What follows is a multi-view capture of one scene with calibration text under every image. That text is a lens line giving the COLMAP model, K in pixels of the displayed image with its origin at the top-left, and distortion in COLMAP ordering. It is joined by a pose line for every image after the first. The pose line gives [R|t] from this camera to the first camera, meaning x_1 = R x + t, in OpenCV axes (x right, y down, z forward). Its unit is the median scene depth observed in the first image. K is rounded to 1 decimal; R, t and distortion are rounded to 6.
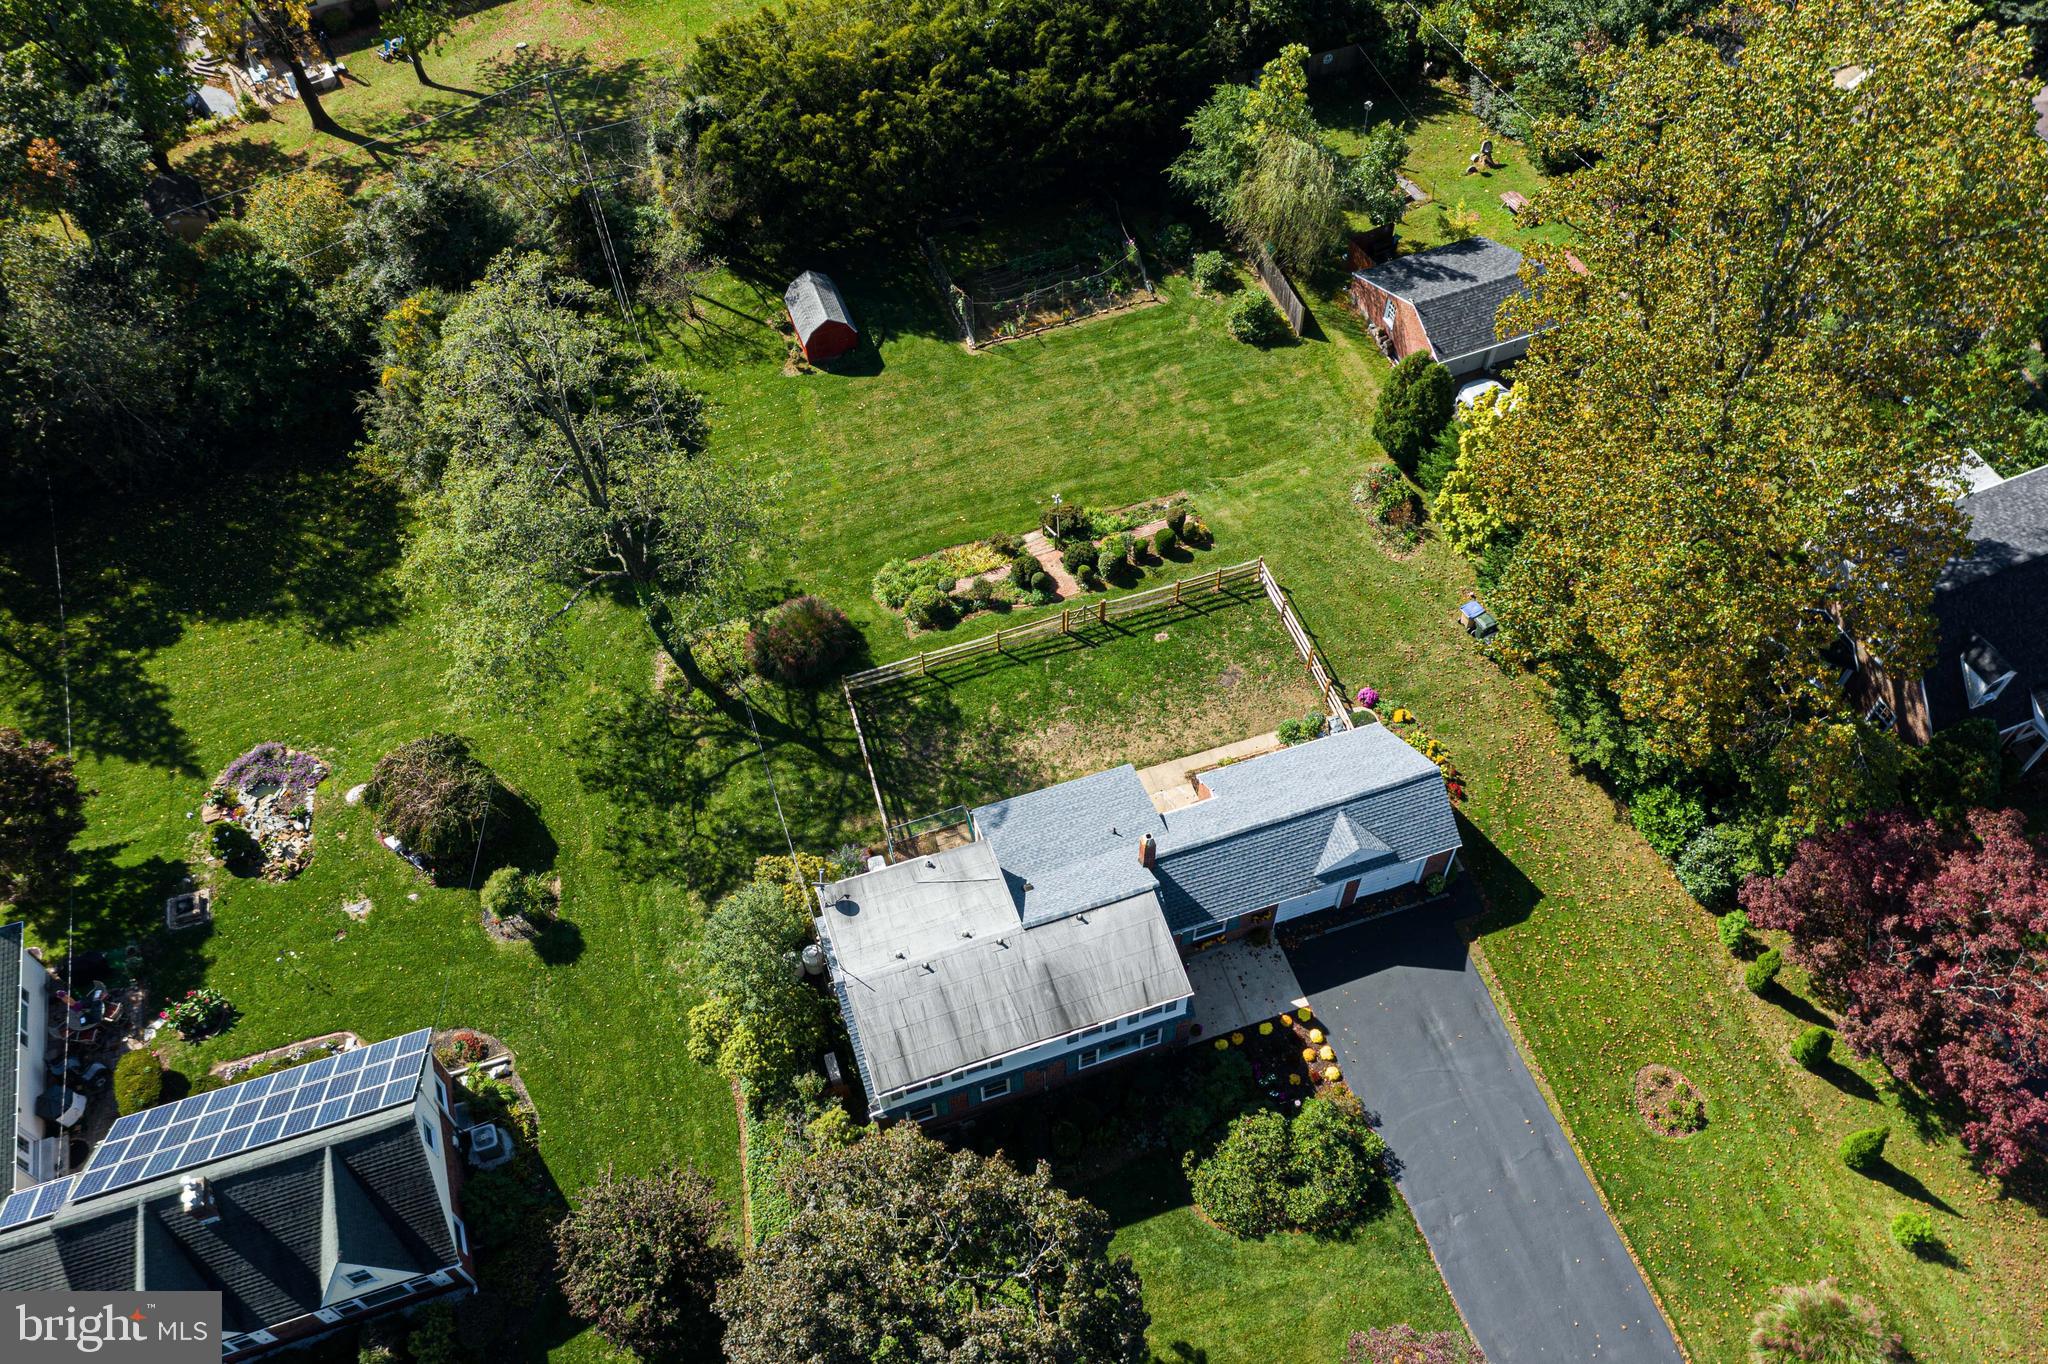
lens RADIAL K [[1630.8, 0, 1036.6], [0, 1630.8, 697.0], [0, 0, 1]] dist [-0.010842, 0.043972]
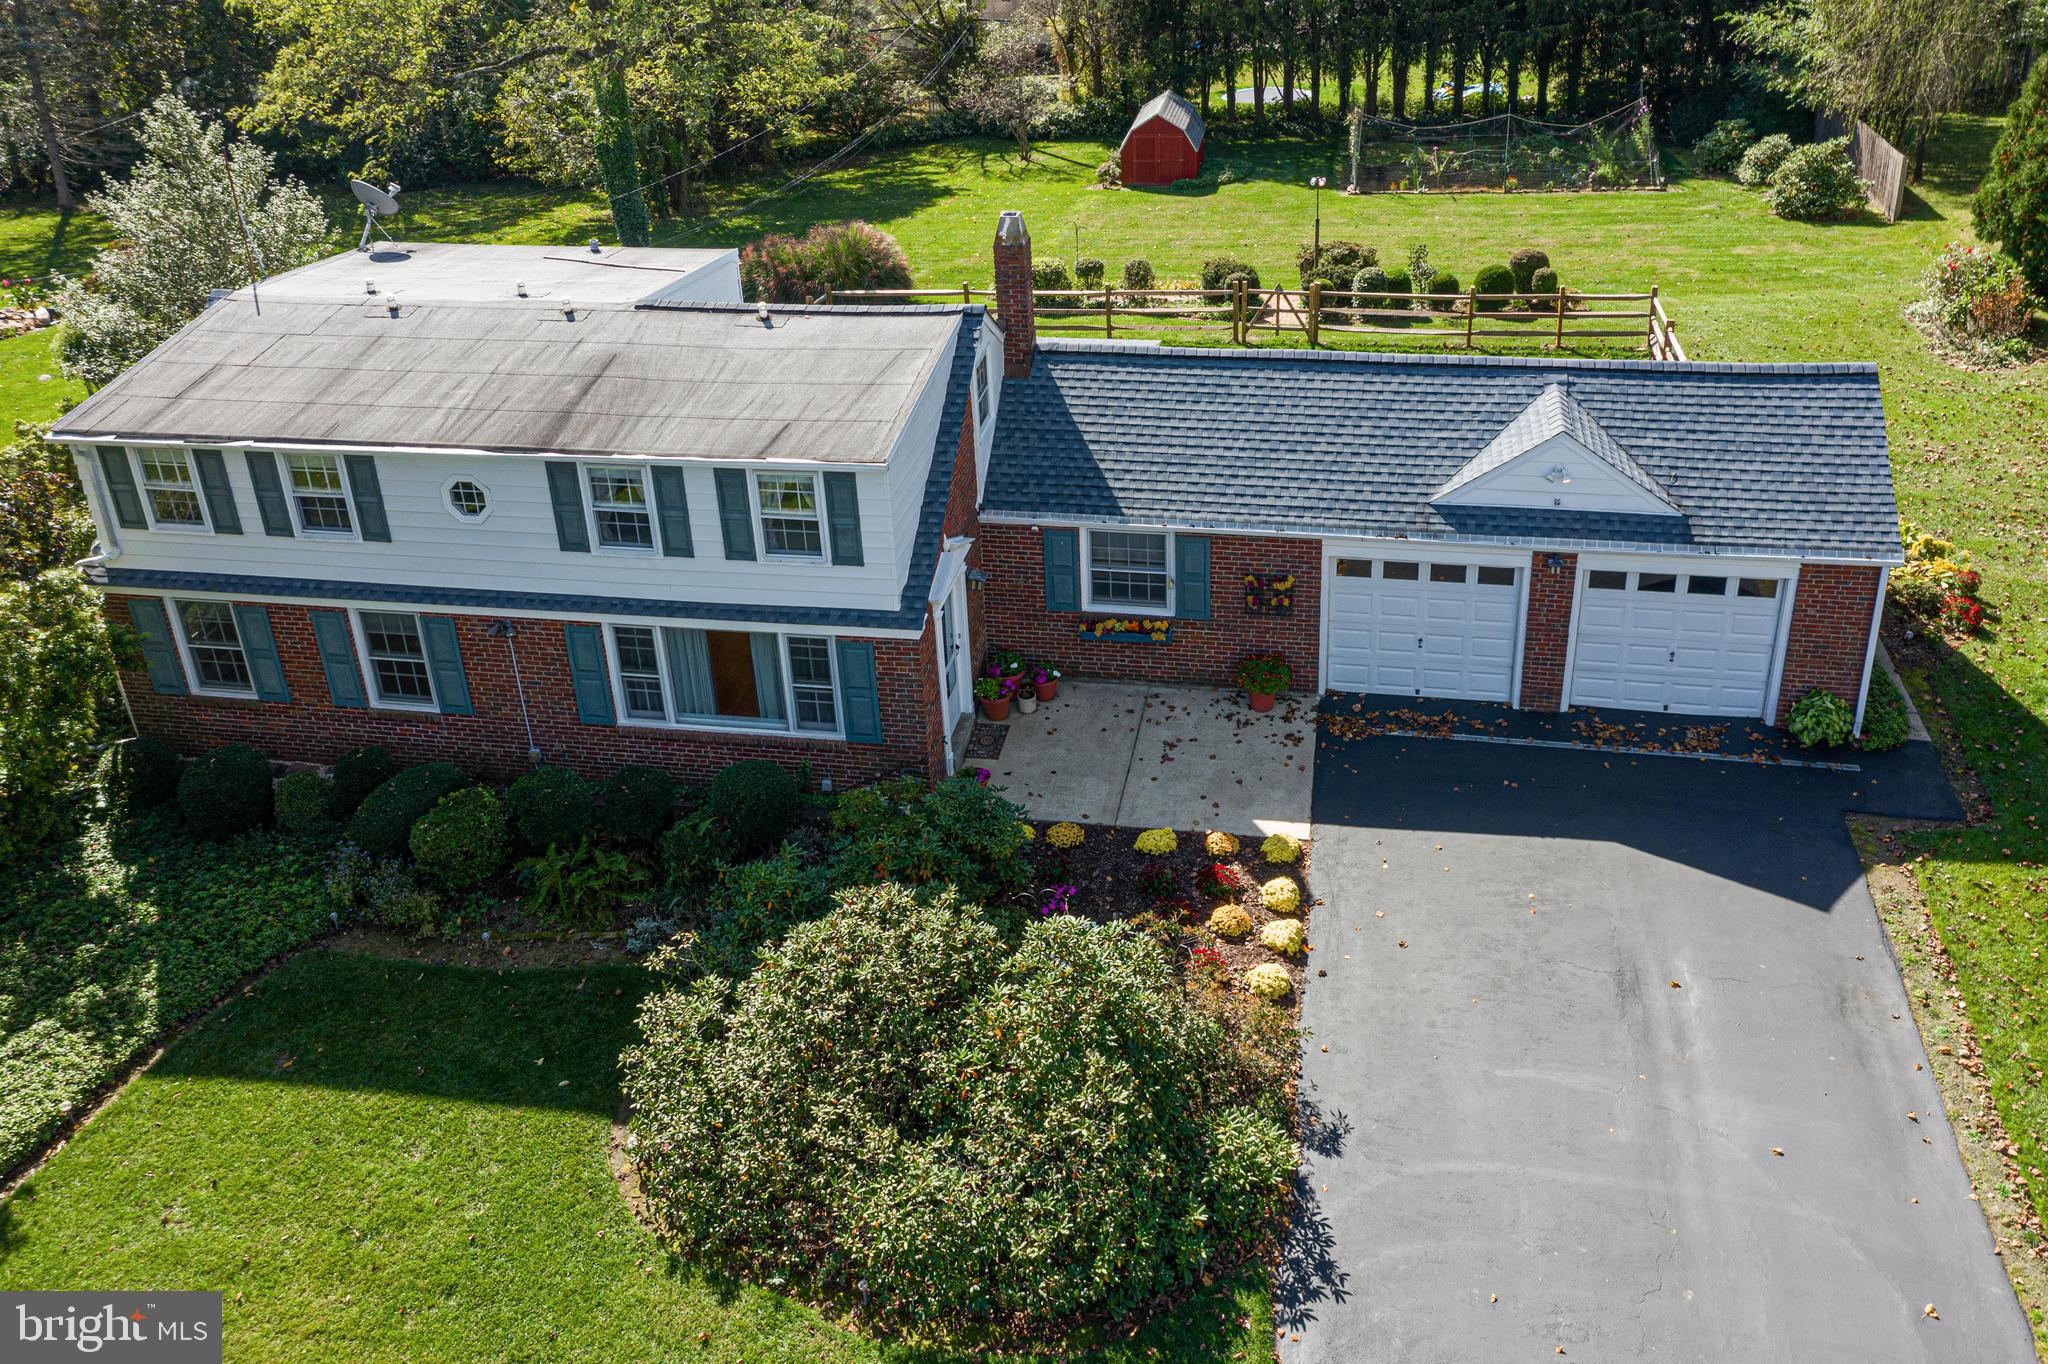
lens RADIAL K [[1708.3, 0, 1076.5], [0, 1708.3, 498.2], [0, 0, 1]] dist [0.007458, 0.010417]
pose [[0.876619, 0.186428, -0.443603, 0.222160], [-0.381791, 0.830590, -0.405408, 0.240655], [0.292873, 0.524752, 0.799288, 0.546949]]
